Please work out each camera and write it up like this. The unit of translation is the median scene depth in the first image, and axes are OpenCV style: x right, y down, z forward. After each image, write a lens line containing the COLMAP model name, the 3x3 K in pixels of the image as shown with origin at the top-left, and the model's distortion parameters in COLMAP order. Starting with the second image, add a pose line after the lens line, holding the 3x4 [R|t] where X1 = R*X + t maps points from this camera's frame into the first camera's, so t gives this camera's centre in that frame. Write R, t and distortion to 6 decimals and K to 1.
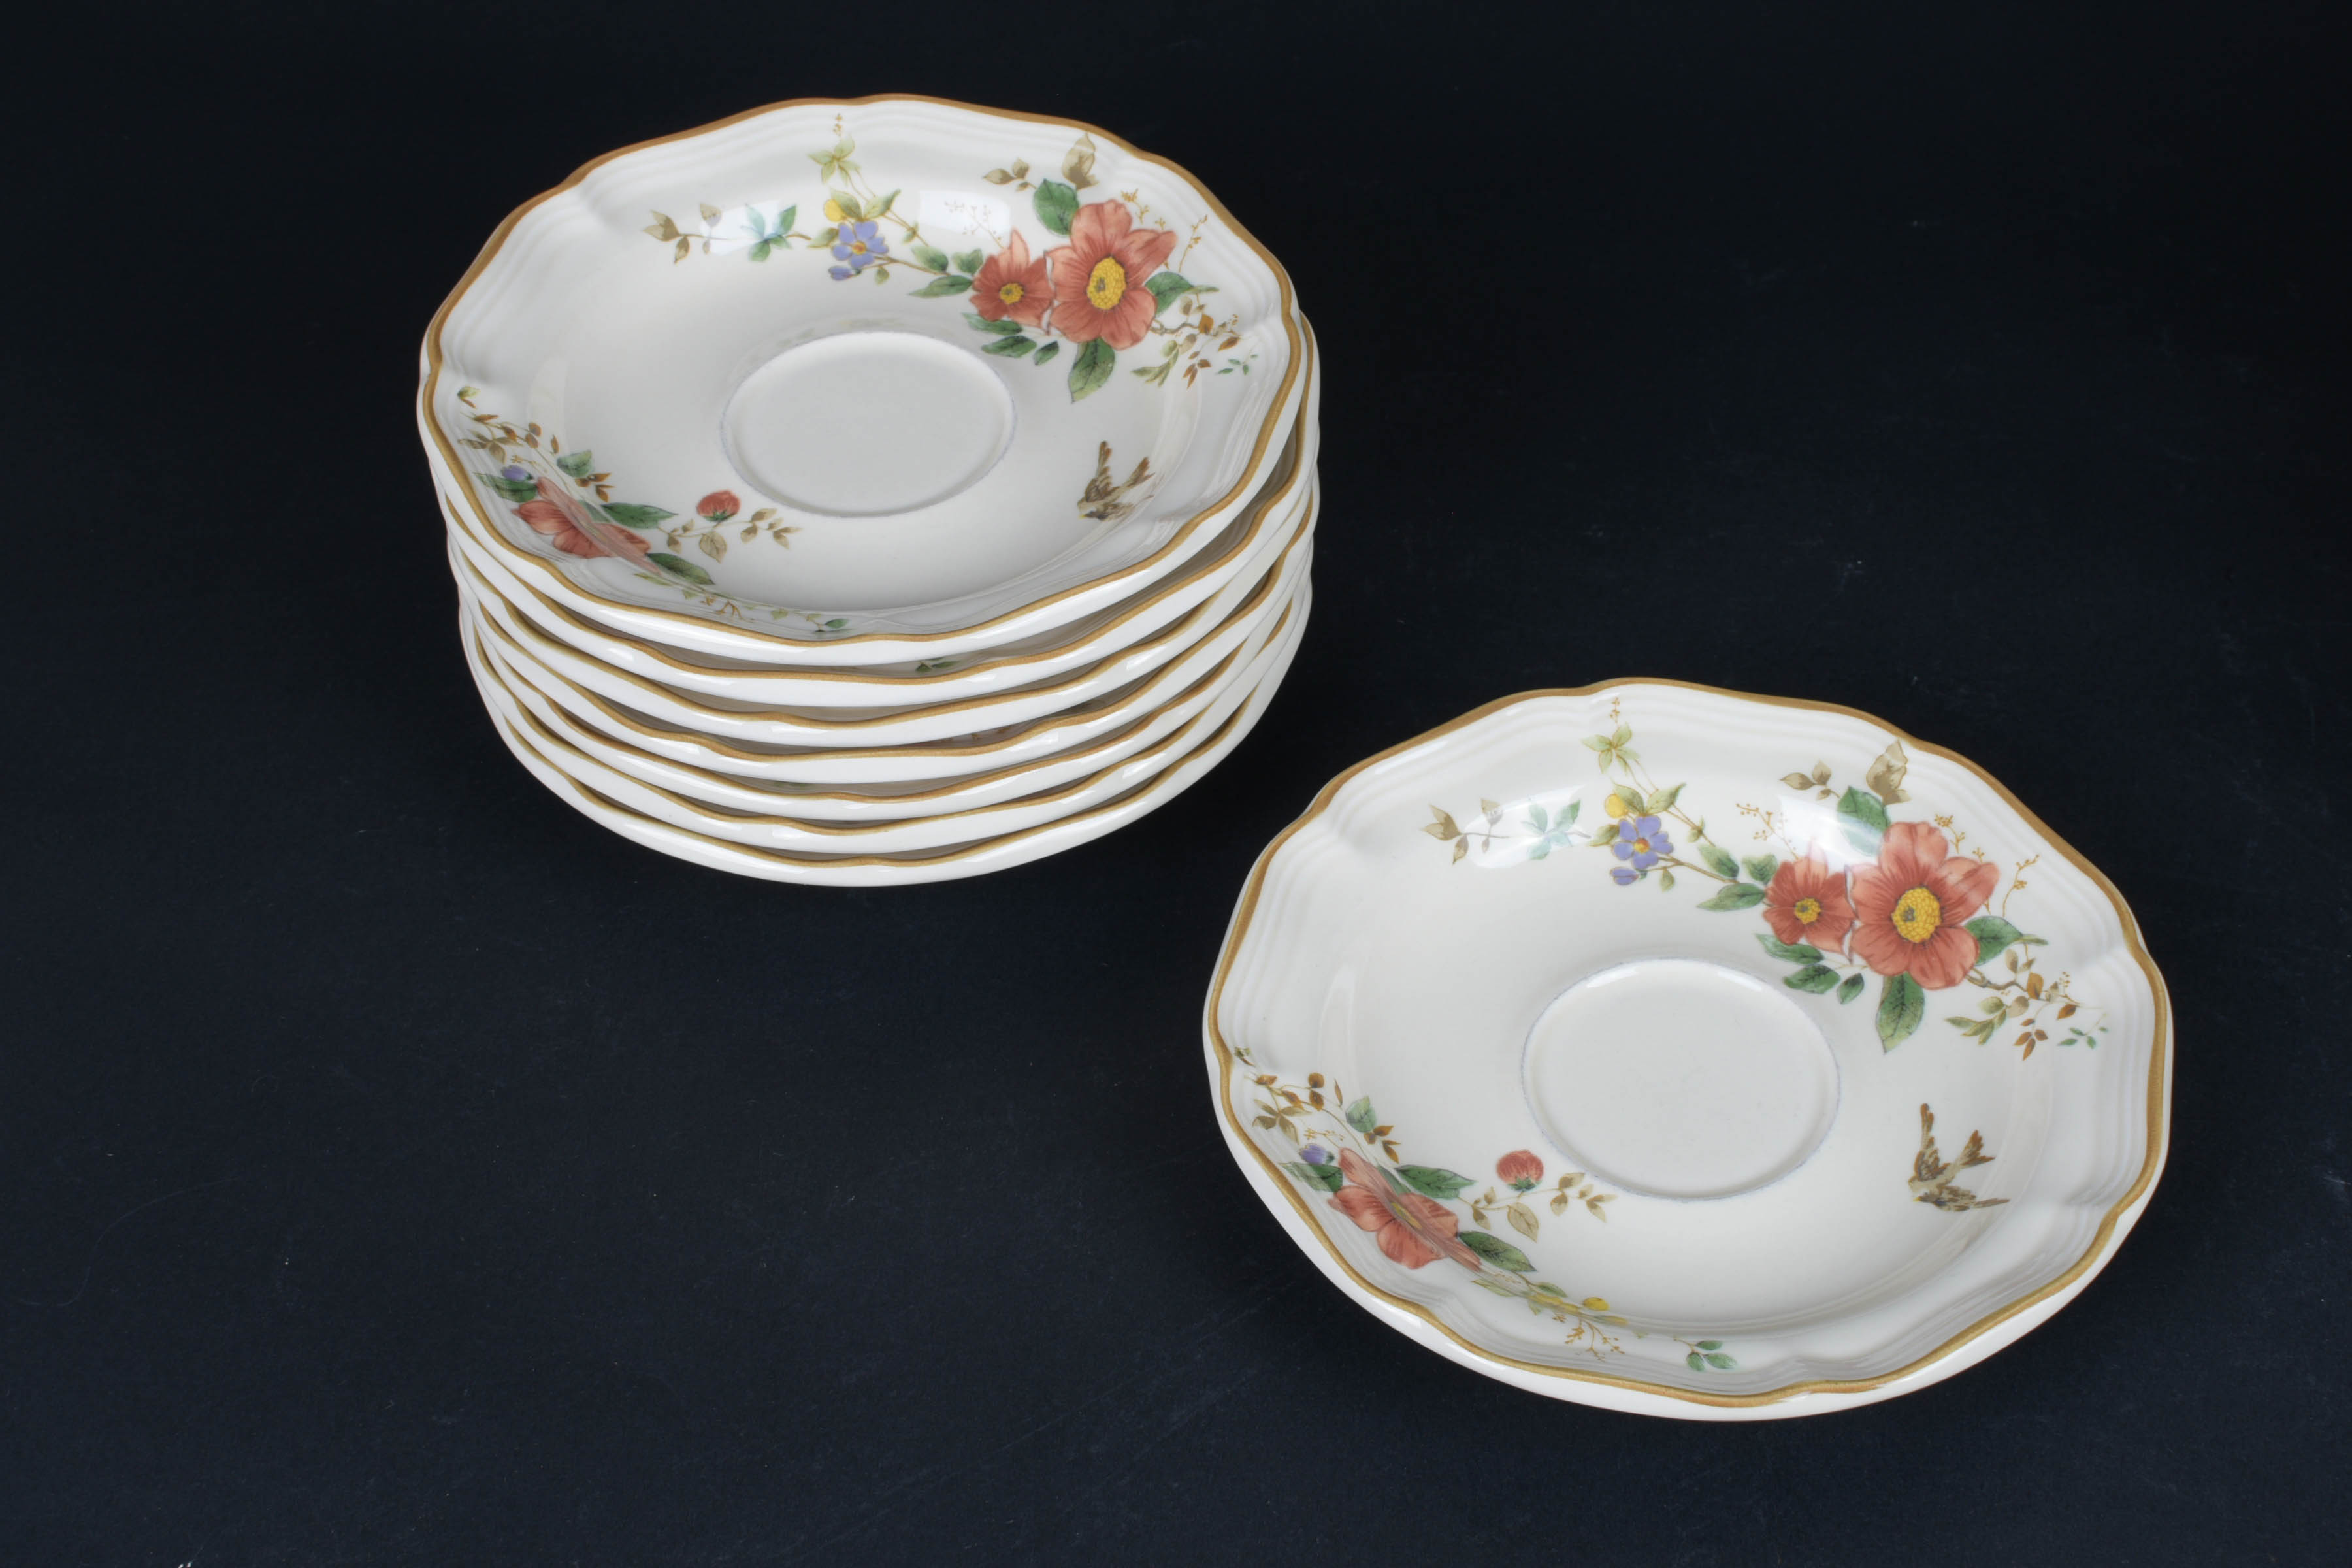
lens RADIAL K [[3666.2, 0, 1176.0], [0, 3666.2, 784.0], [0, 0, 1]] dist [0.023107, -0.061222]
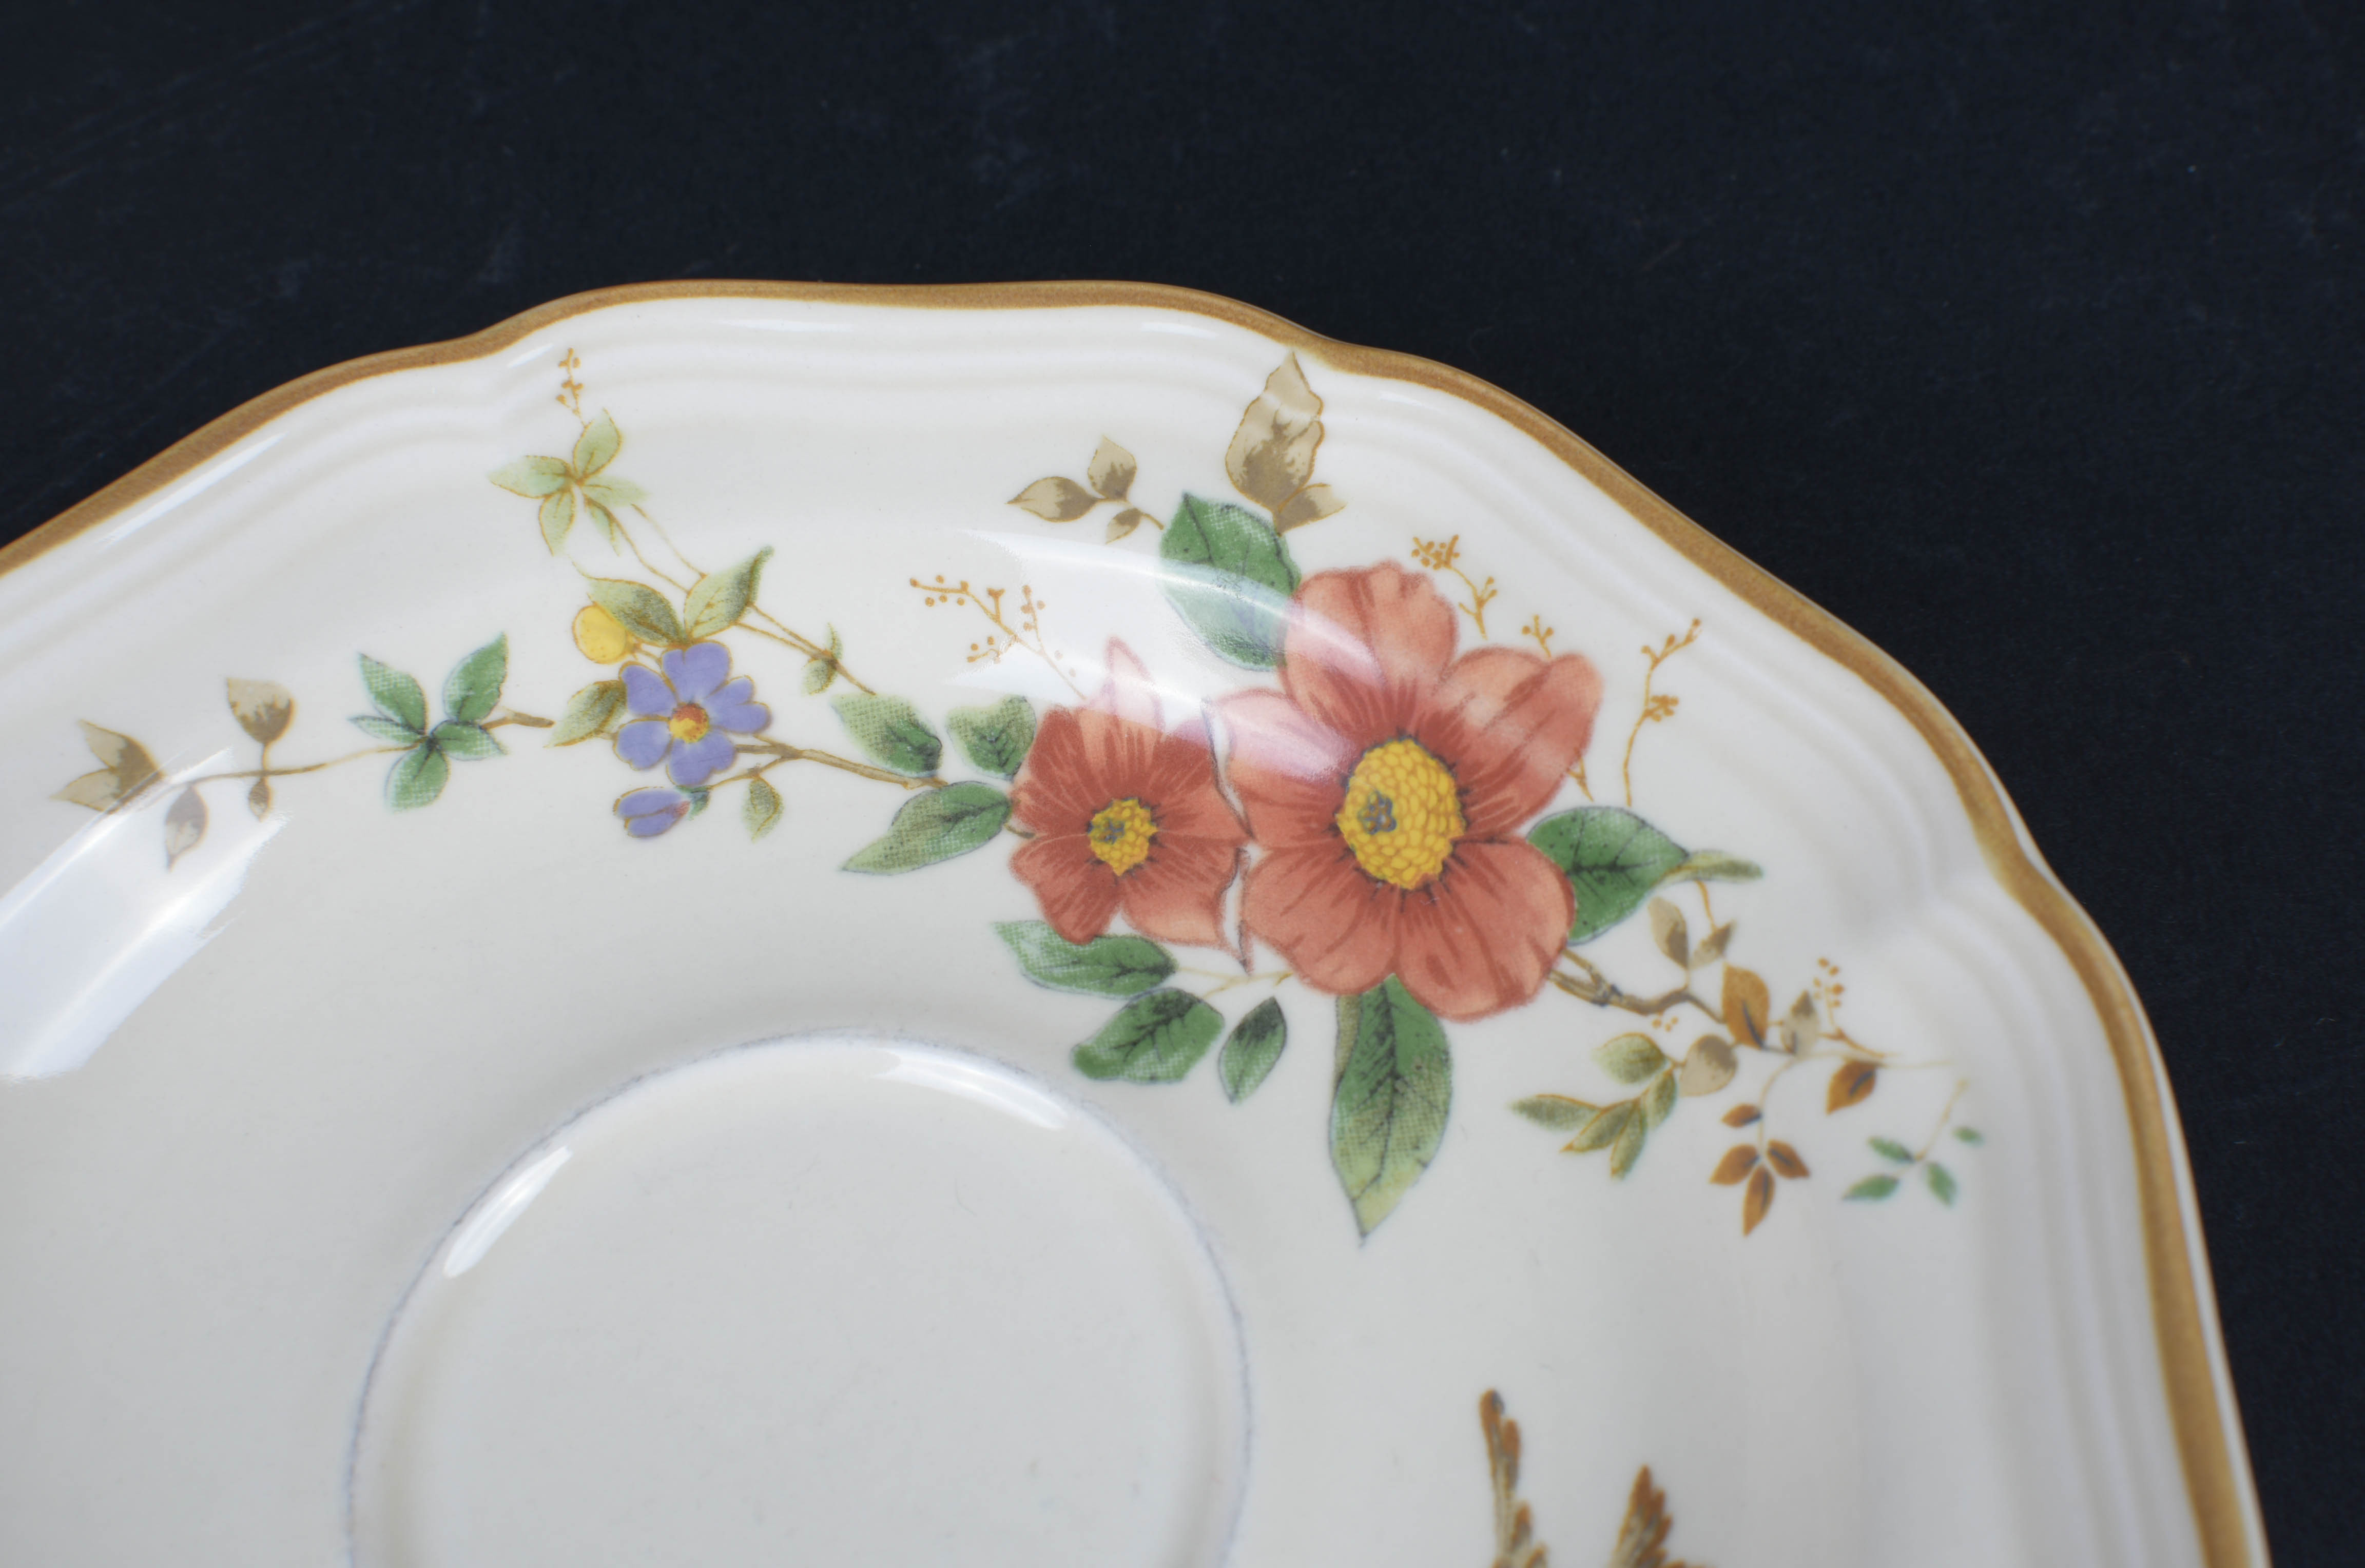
lens RADIAL K [[2891.7, 0, 1182.5], [0, 2891.7, 784.0], [0, 0, 1]] dist [0.032694, 0.030280]
pose [[0.982375, -0.165758, 0.086395, 0.156049], [0.150607, 0.975660, 0.159392, -0.018457], [-0.110713, -0.143571, 0.983428, 0.716328]]
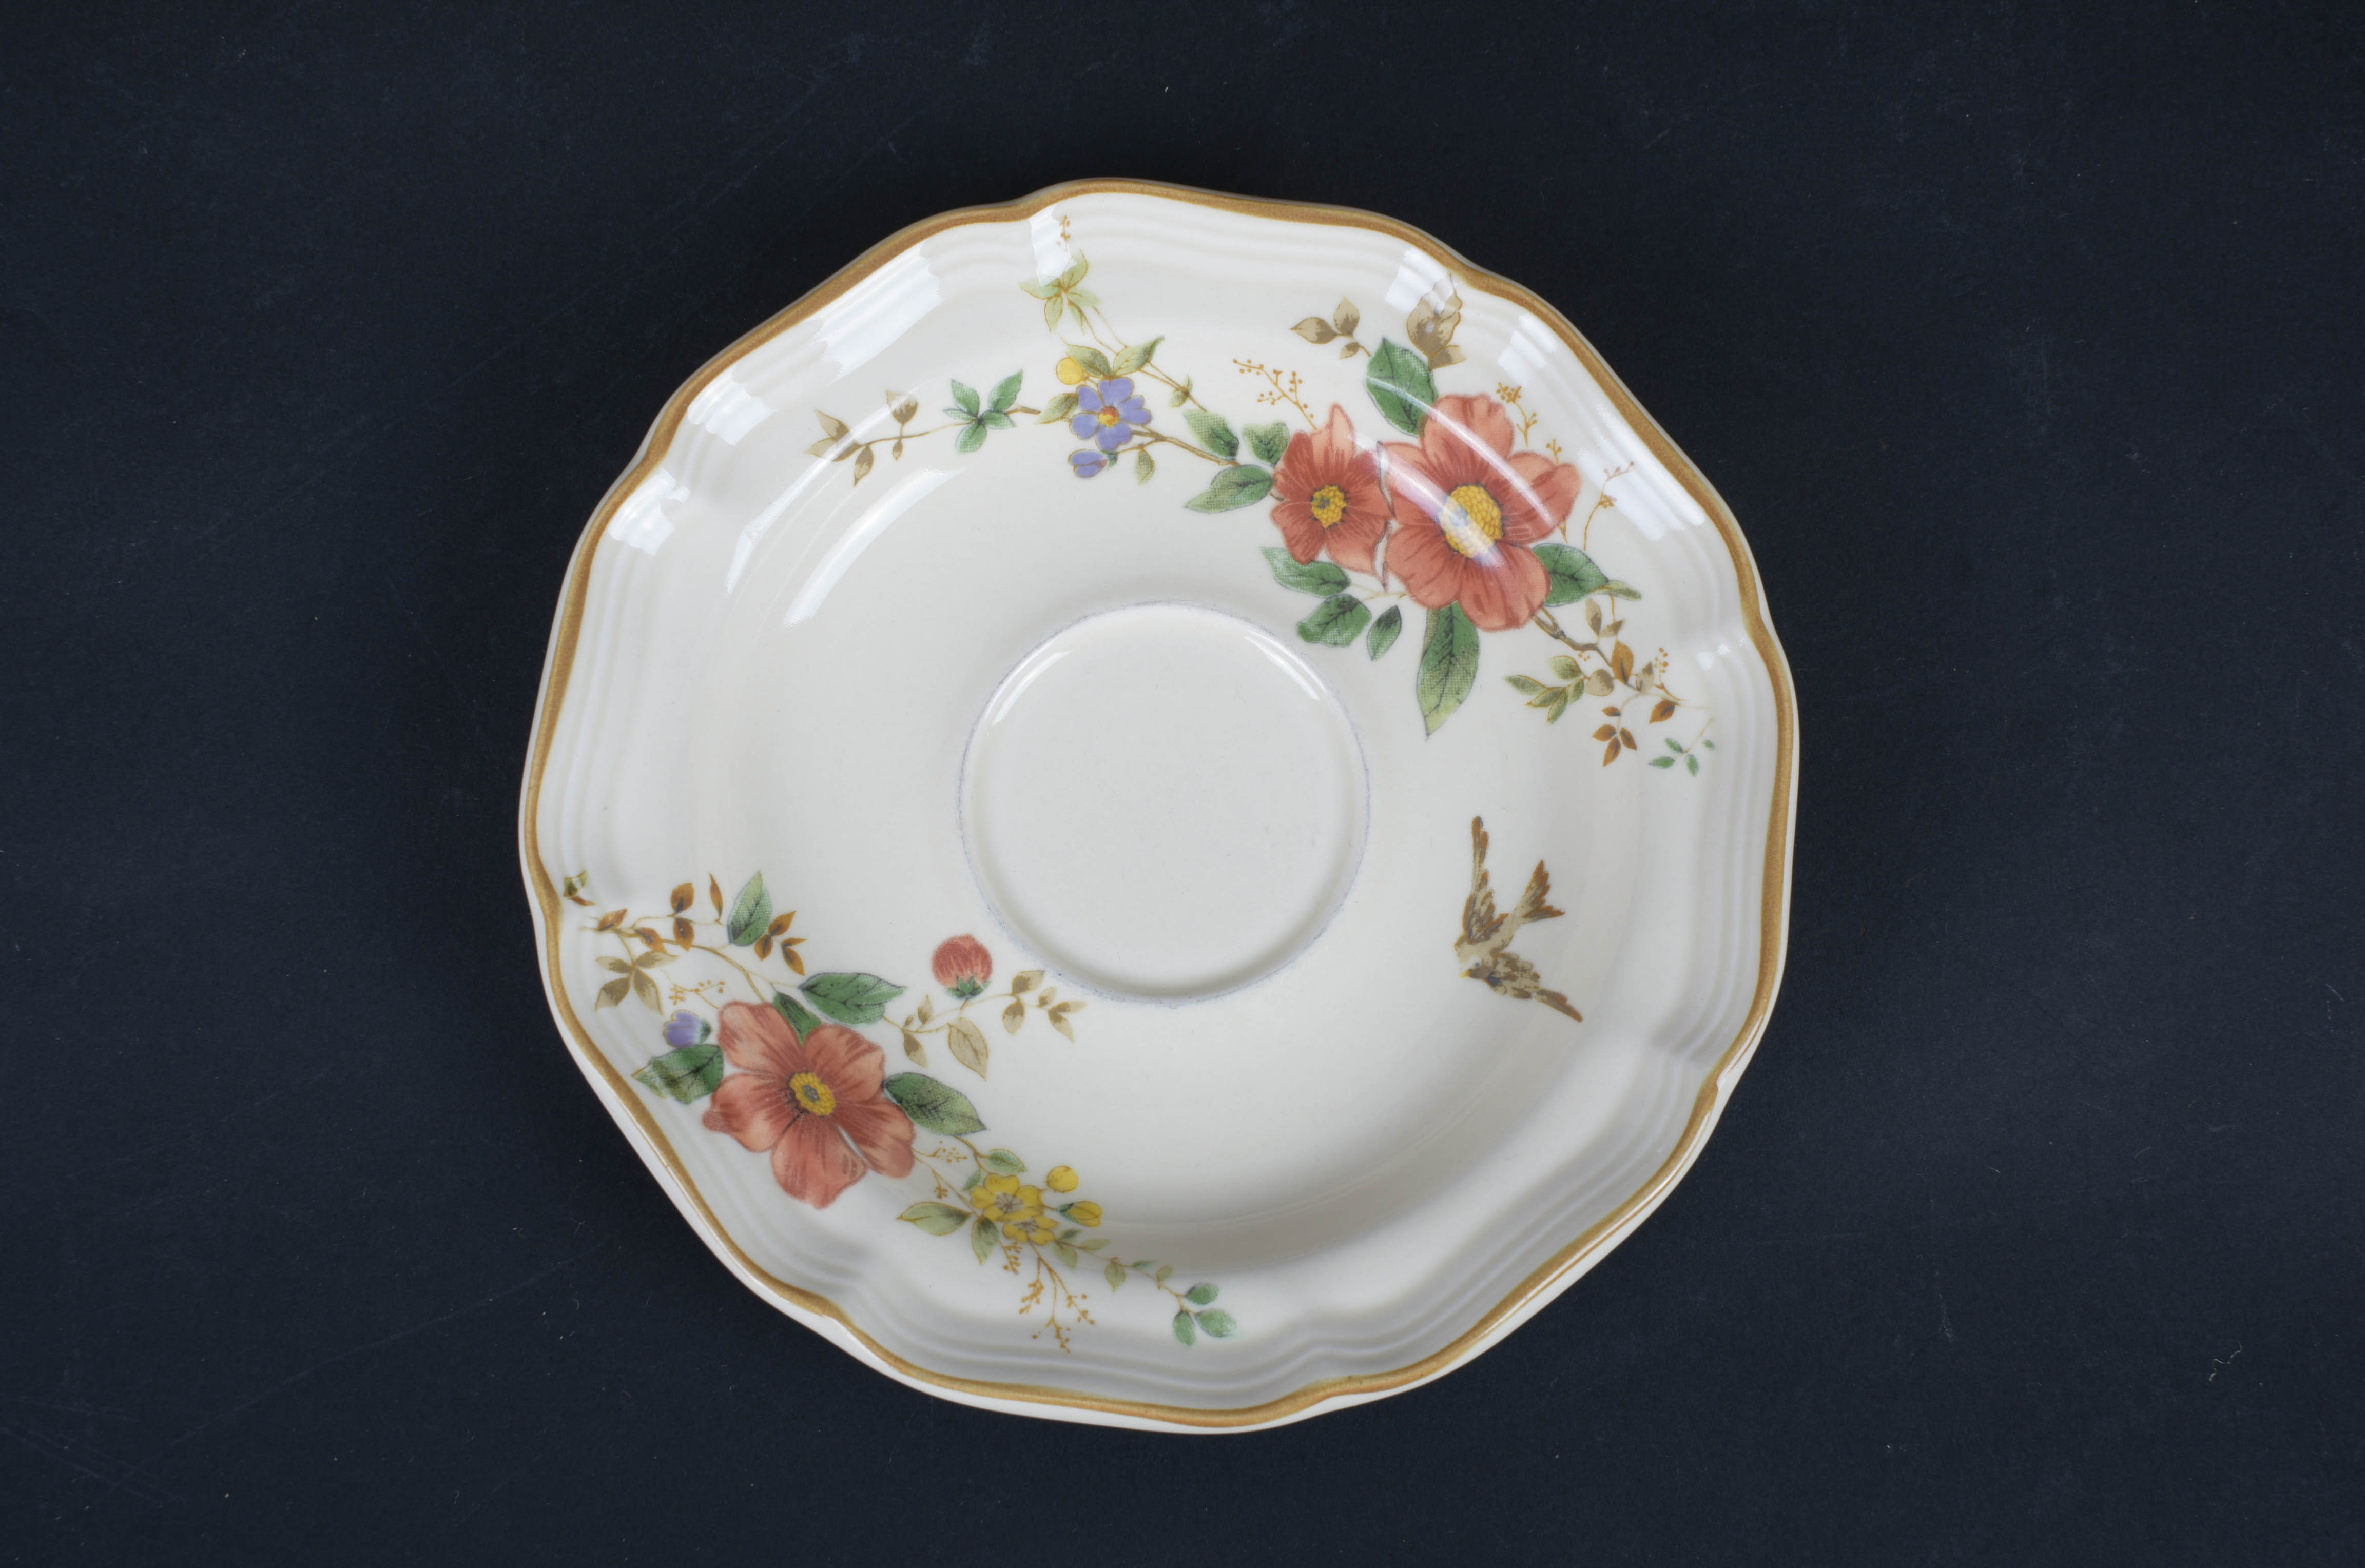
lens RADIAL K [[2891.7, 0, 1182.5], [0, 2891.7, 784.0], [0, 0, 1]] dist [0.032694, 0.030280]
pose [[0.992779, -0.093708, 0.074885, 0.093971], [0.038868, 0.841898, 0.538235, -0.244283], [-0.113483, -0.531438, 0.839462, 0.481818]]
